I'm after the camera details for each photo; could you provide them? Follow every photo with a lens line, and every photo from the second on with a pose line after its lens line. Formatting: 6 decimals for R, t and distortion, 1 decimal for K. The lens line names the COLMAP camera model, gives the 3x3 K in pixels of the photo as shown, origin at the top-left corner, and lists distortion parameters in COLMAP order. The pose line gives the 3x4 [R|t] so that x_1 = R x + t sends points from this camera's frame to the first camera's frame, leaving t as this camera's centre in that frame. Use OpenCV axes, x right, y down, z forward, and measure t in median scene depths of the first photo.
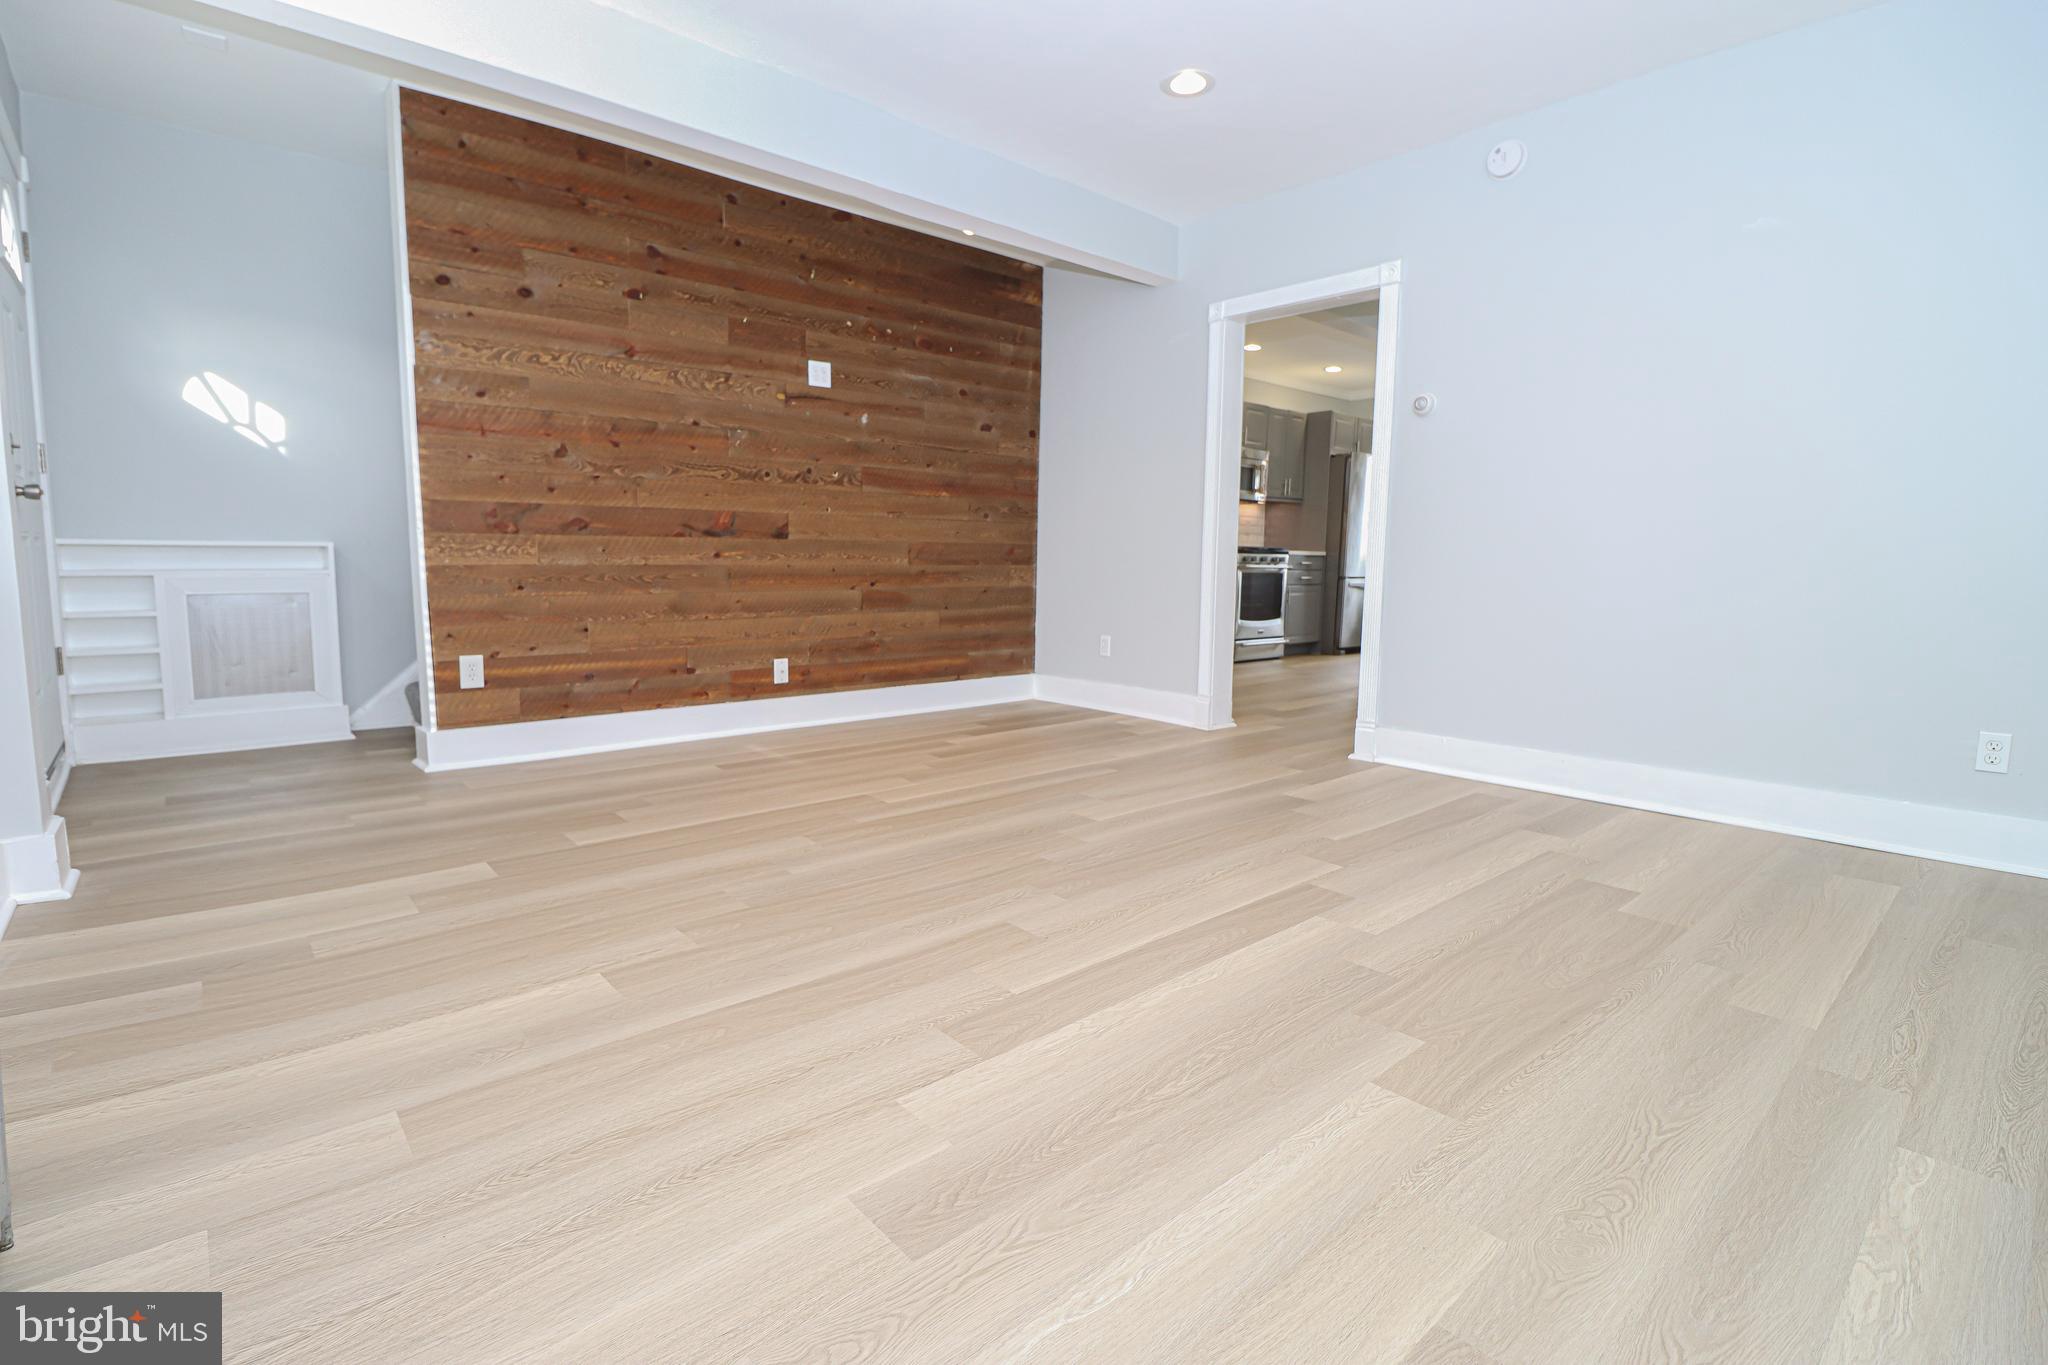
lens RADIAL K [[946.2, 0, 998.0], [0, 946.2, 654.5], [0, 0, 1]] dist [0.000144, -0.010284]
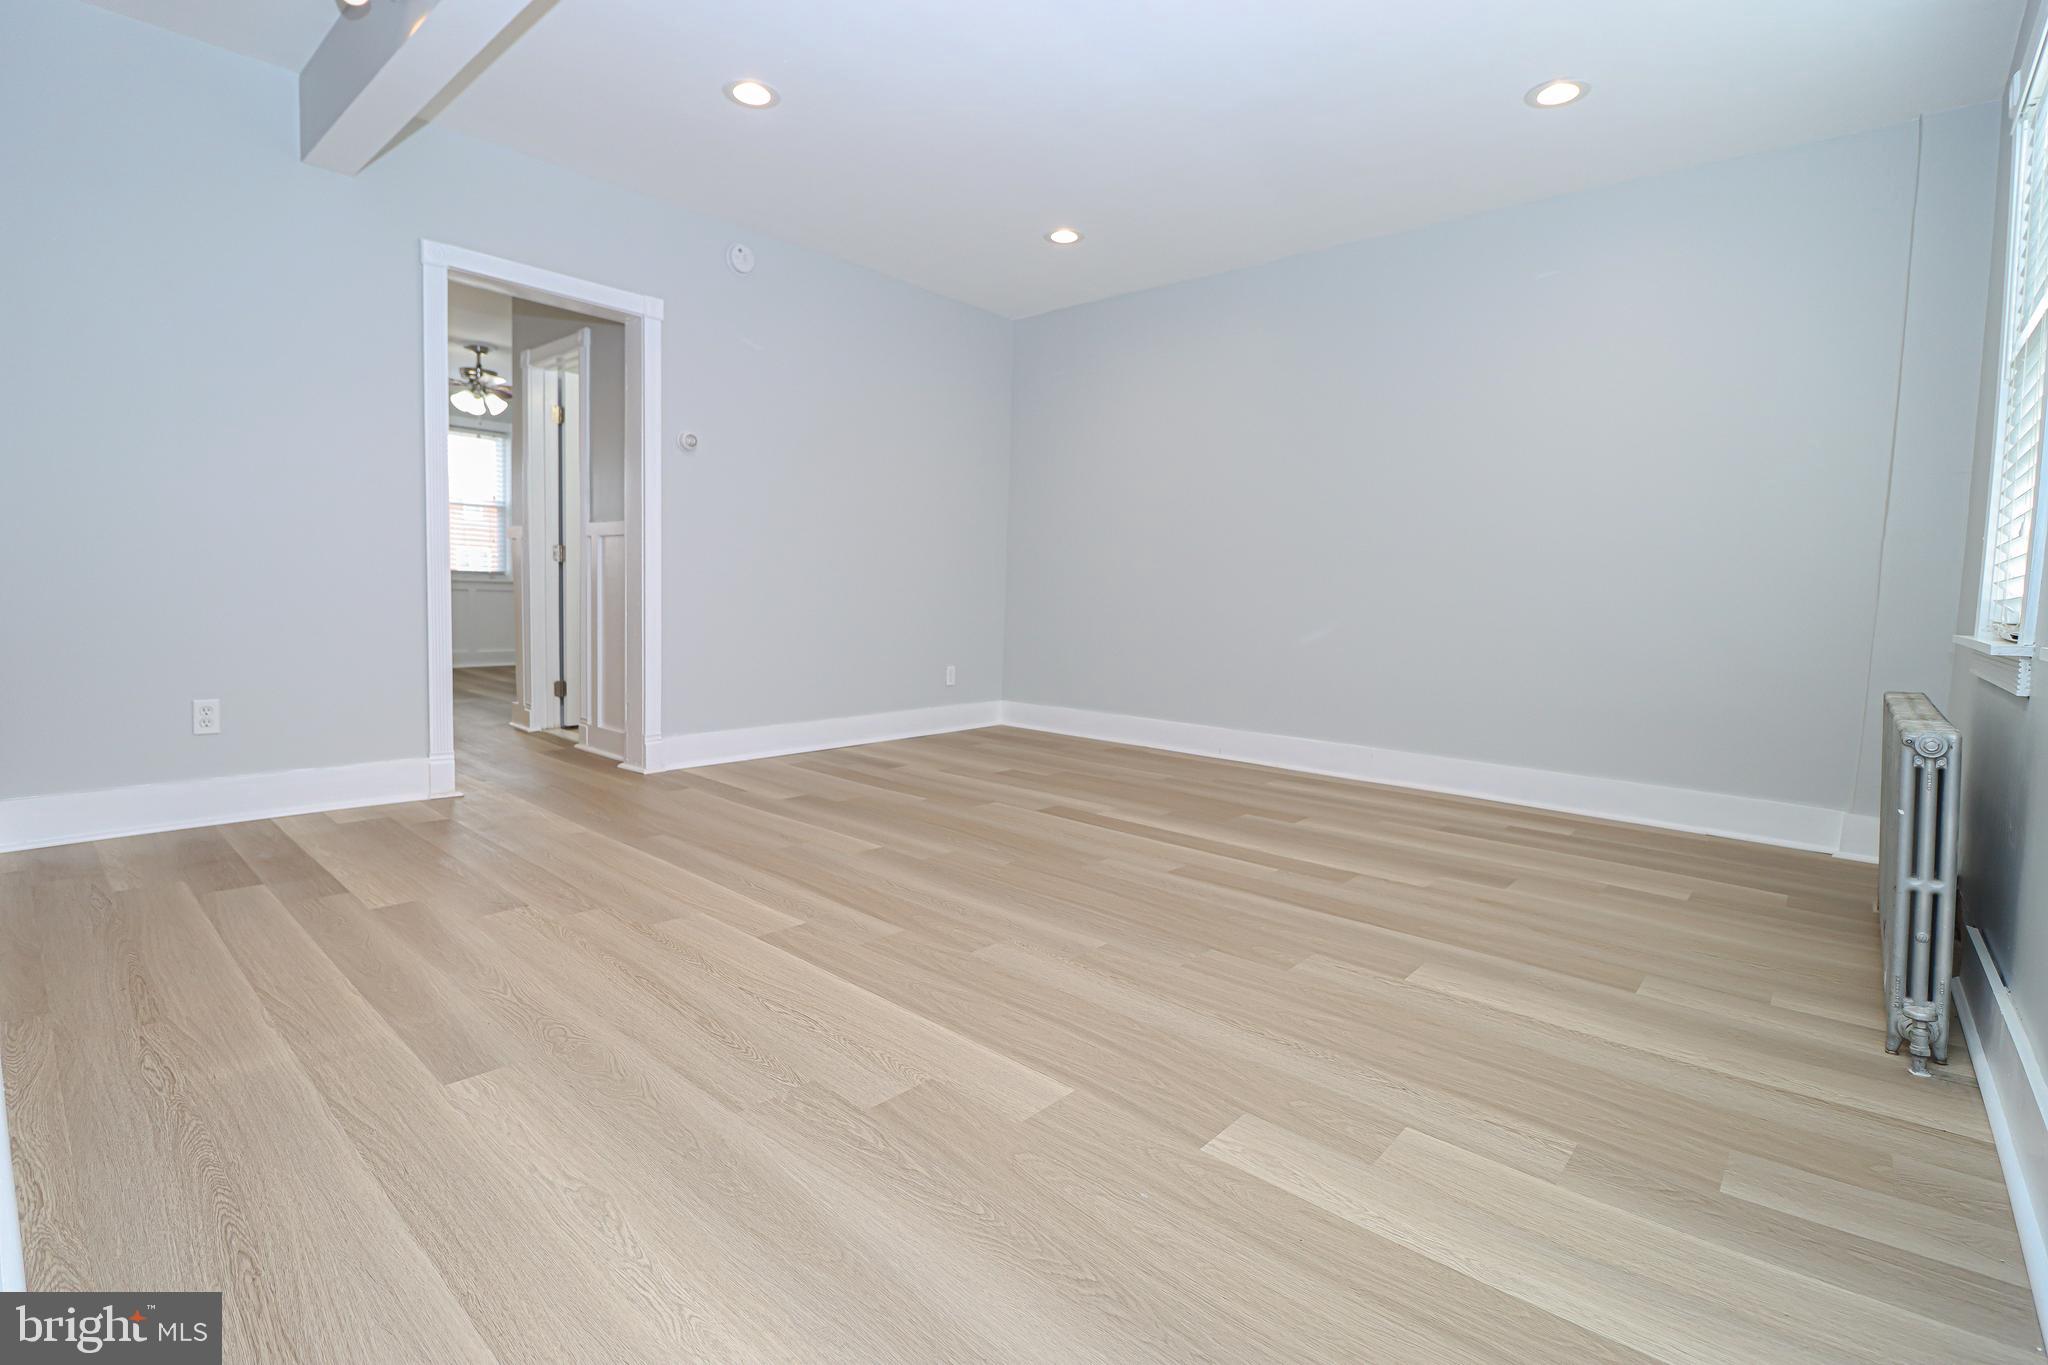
lens RADIAL K [[946.2, 0, 998.0], [0, 946.2, 654.5], [0, 0, 1]] dist [0.000144, -0.010284]
pose [[-0.115107, -0.083942, 0.989800, -0.639417], [0.072137, 0.993086, 0.092610, -0.081521], [-0.990730, 0.082062, -0.108255, 0.694651]]
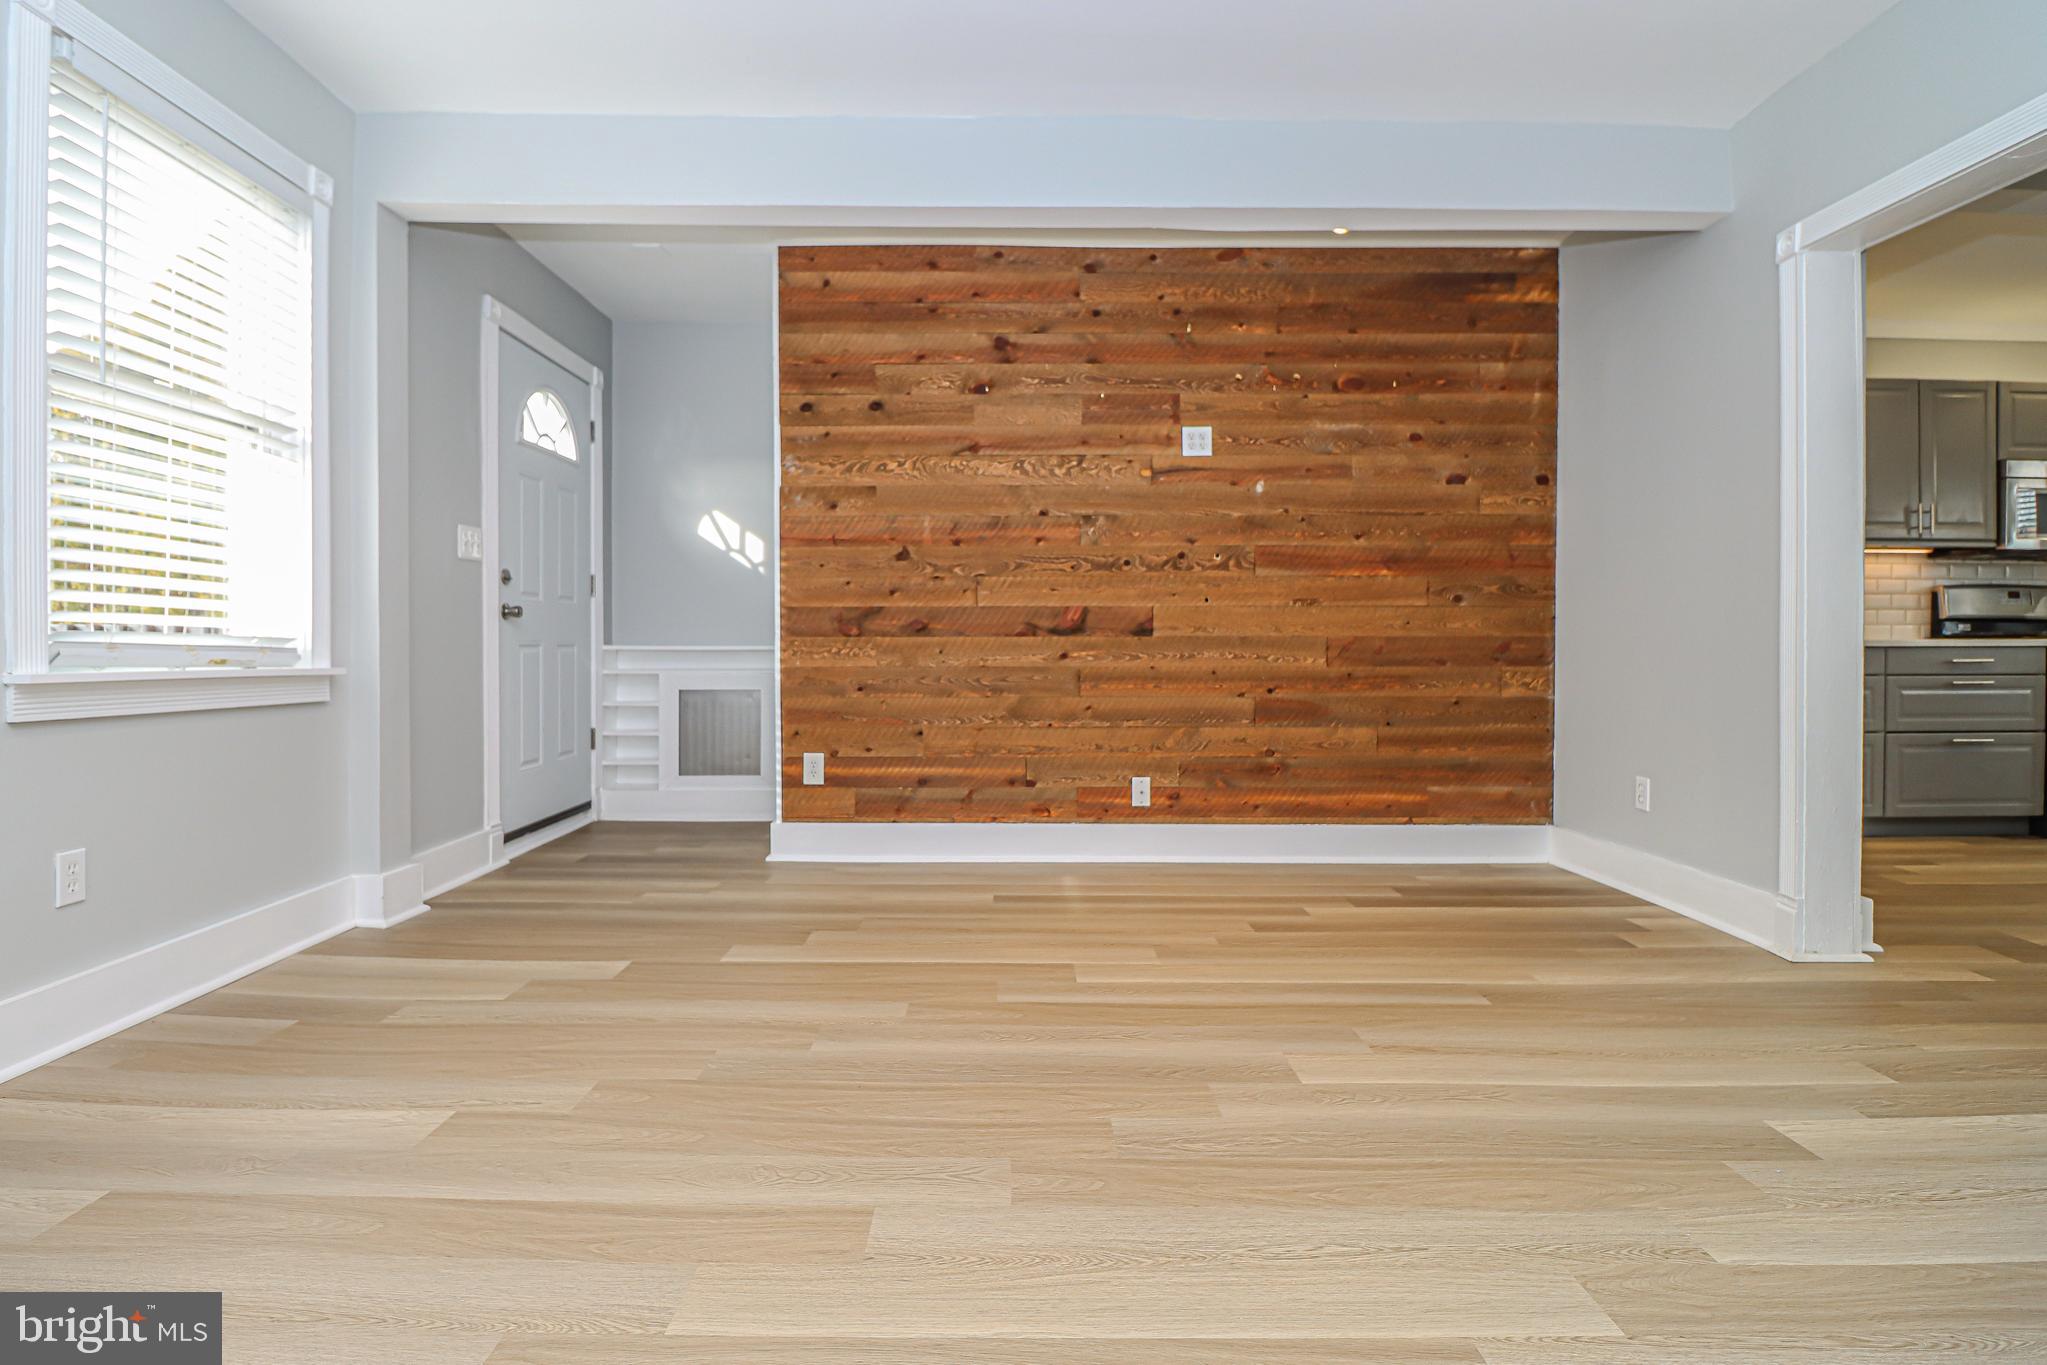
lens RADIAL K [[997.9, 0, 1003.7], [0, 997.9, 649.7], [0, 0, 1]] dist [0.000610, -0.013234]
pose [[0.756196, -0.008975, -0.654284, 0.277664], [-0.060572, 0.994653, -0.083650, -0.028462], [0.651536, 0.102887, 0.751608, 0.252930]]
